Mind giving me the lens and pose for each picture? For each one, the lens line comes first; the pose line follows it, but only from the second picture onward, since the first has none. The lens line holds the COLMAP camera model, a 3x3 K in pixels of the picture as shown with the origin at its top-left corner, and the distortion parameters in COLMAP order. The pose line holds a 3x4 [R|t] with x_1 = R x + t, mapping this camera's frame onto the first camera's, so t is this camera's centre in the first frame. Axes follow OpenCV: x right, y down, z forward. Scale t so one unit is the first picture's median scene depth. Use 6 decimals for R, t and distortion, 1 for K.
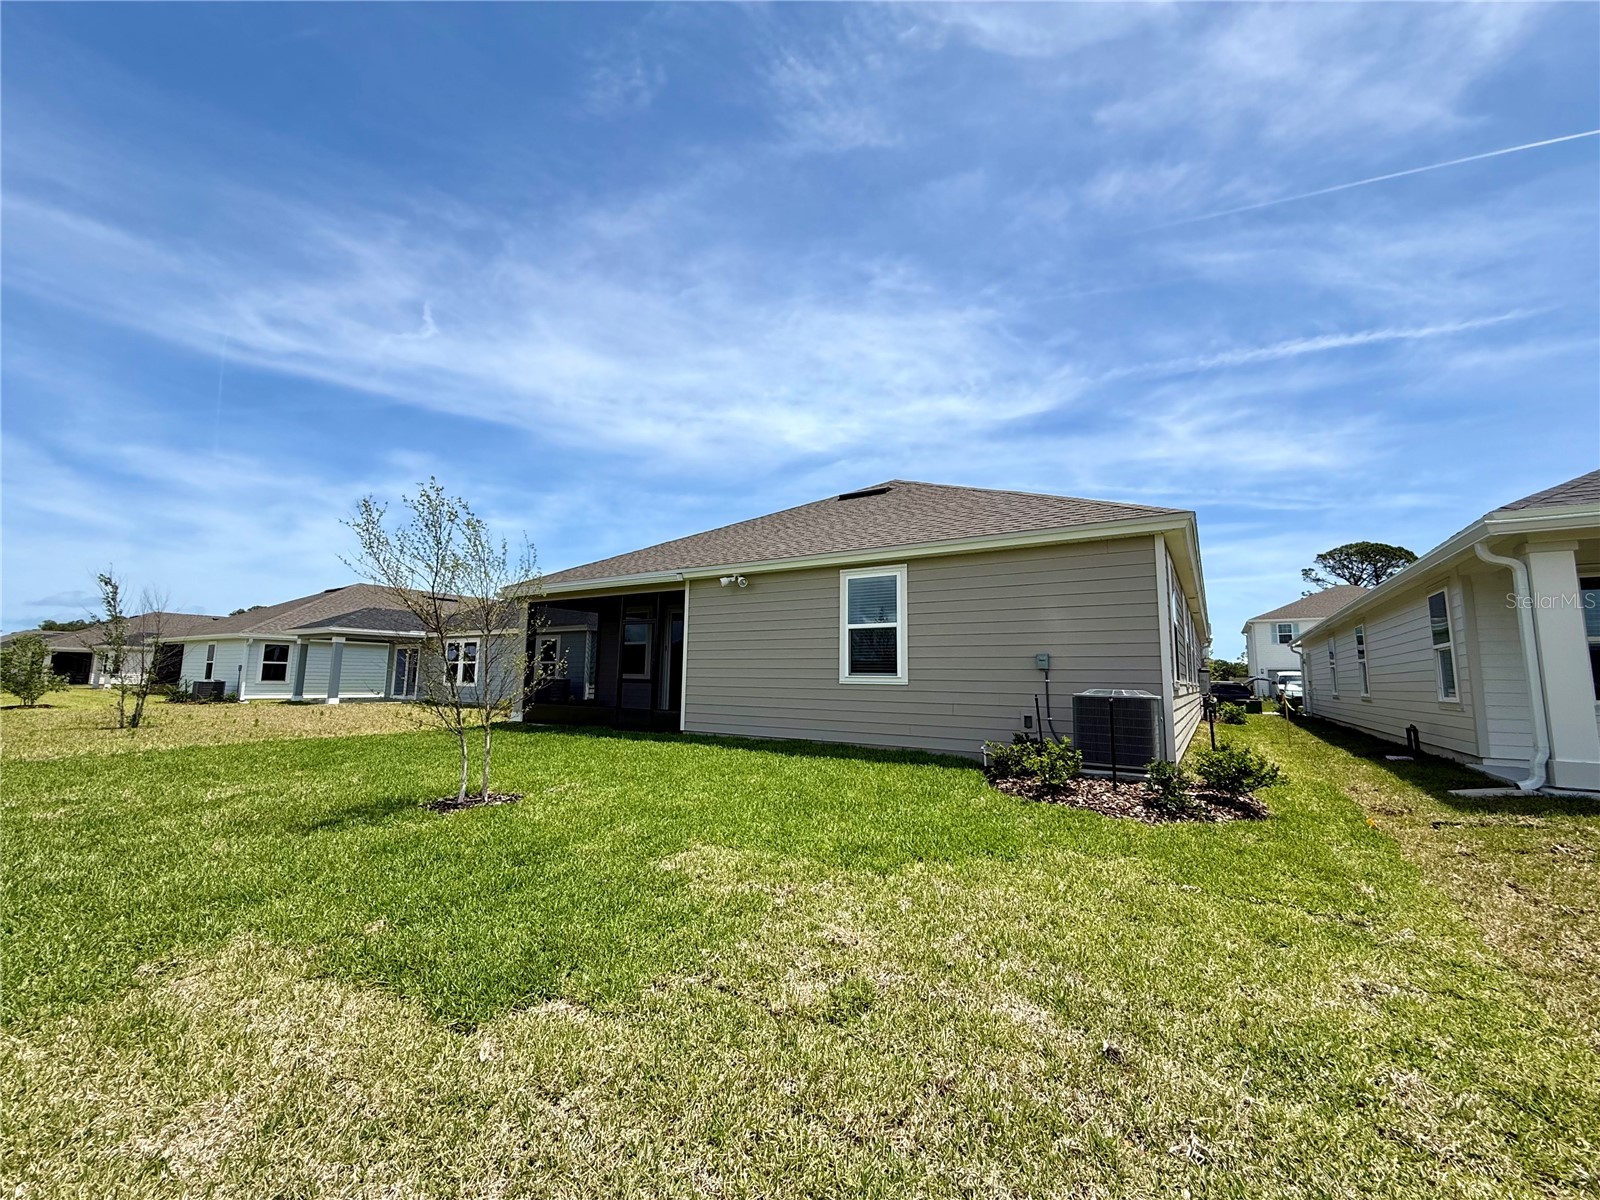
lens RADIAL K [[637.5, 0, 783.5], [0, 637.5, 579.1], [0, 0, 1]] dist [0.000912, -0.000767]
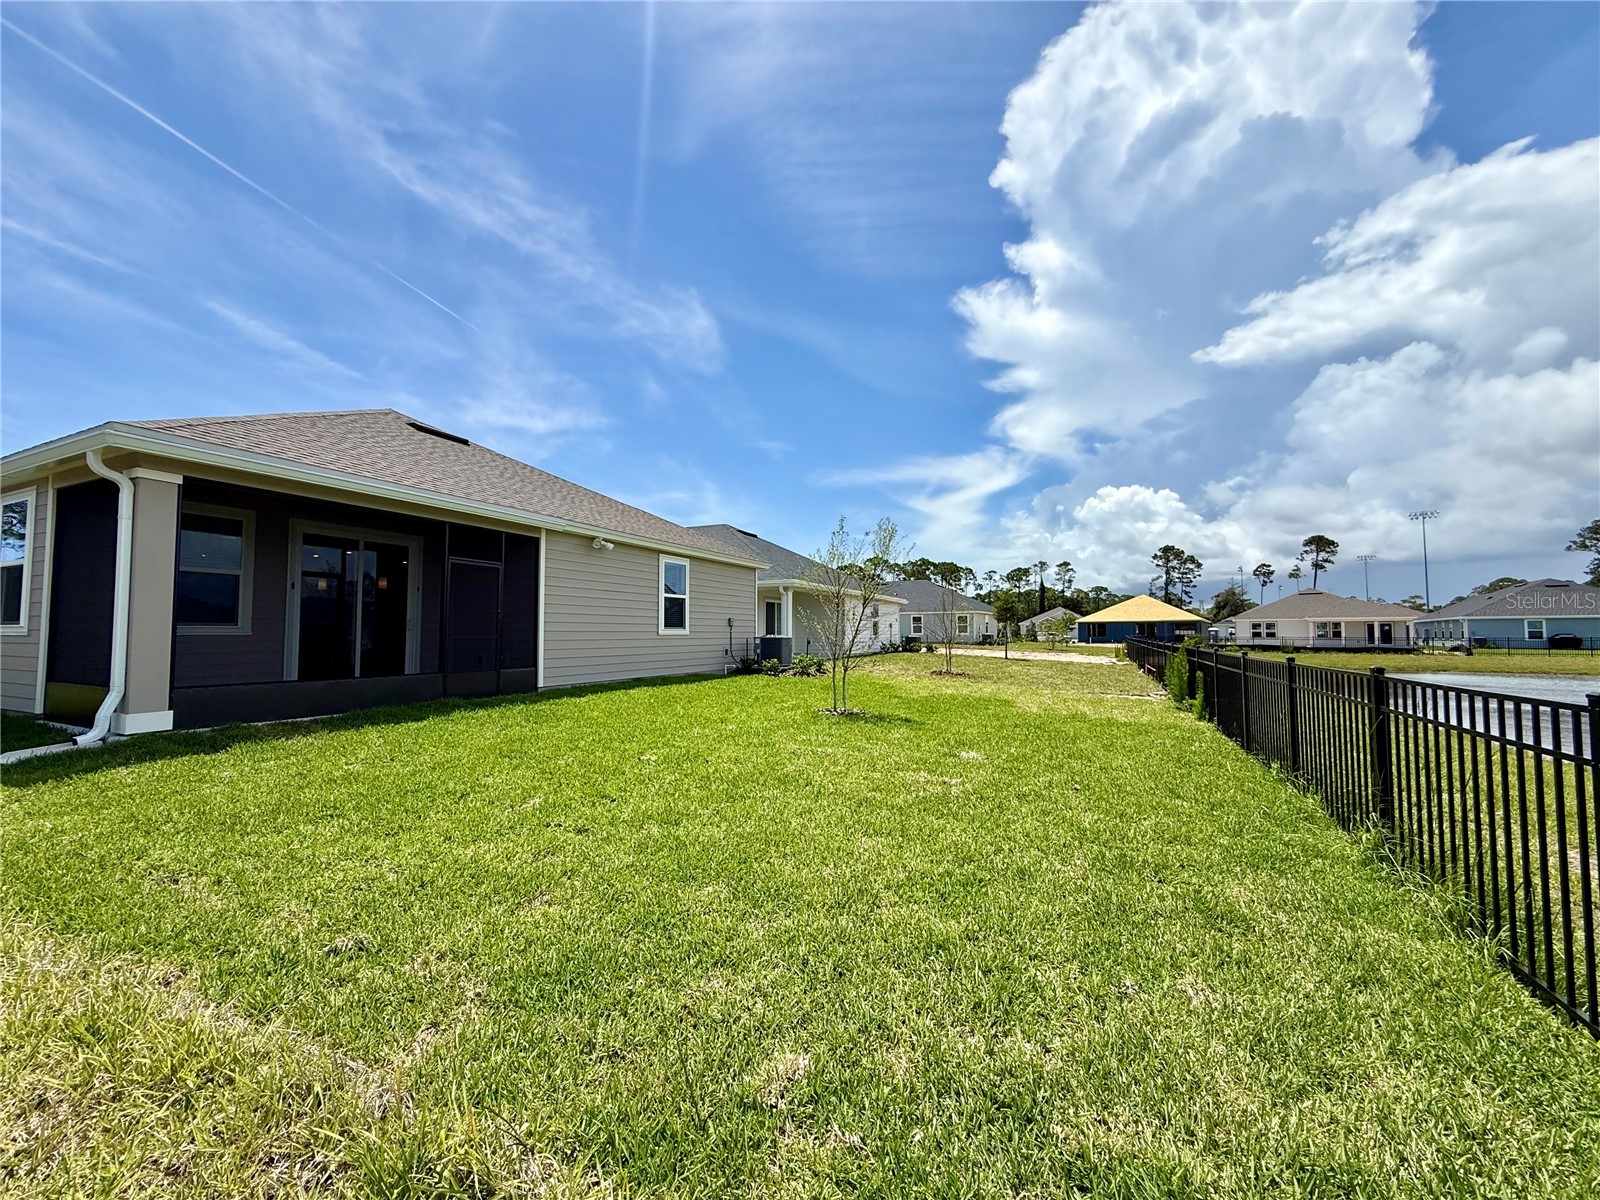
lens RADIAL K [[637.5, 0, 795.2], [0, 637.5, 603.6], [0, 0, 1]] dist [0.000912, -0.000767]
pose [[-0.129829, 0.031726, 0.991029, -1.339421], [-0.156985, 0.986224, -0.052138, 0.121293], [-0.979030, -0.162345, -0.123060, 0.886304]]
